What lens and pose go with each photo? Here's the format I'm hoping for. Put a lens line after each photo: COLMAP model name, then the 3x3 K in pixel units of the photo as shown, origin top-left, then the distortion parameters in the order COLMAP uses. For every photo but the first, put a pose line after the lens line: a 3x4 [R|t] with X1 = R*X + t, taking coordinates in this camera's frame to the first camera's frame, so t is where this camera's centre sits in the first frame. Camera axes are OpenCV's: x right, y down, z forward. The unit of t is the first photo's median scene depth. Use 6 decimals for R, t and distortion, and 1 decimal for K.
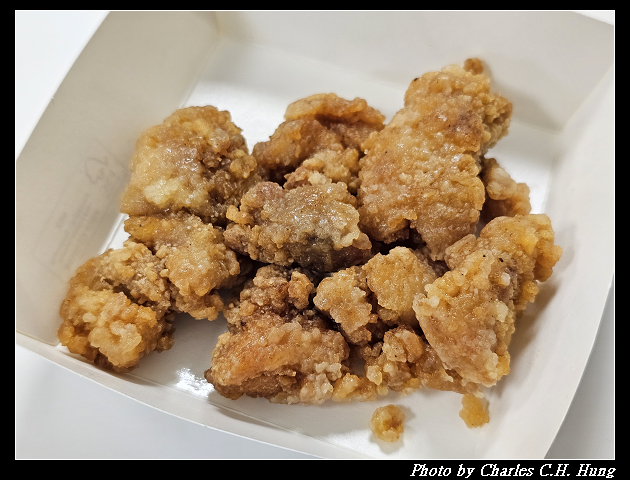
lens RADIAL K [[812.0, 0, 314.8], [0, 812.0, 262.9], [0, 0, 1]] dist [0.006019, -0.013714]
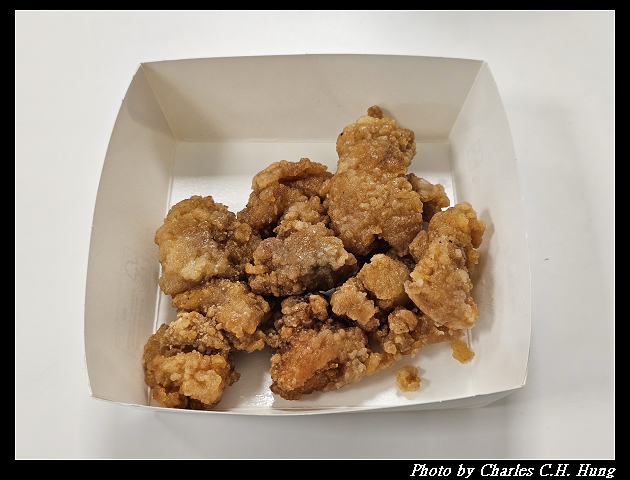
lens RADIAL K [[812.0, 0, 314.8], [0, 812.0, 262.9], [0, 0, 1]] dist [0.006019, -0.013714]
pose [[0.937781, -0.302701, 0.170112, -0.233346], [0.307738, 0.951465, -0.003419, -0.033938], [-0.160820, 0.055556, 0.985419, -0.344426]]
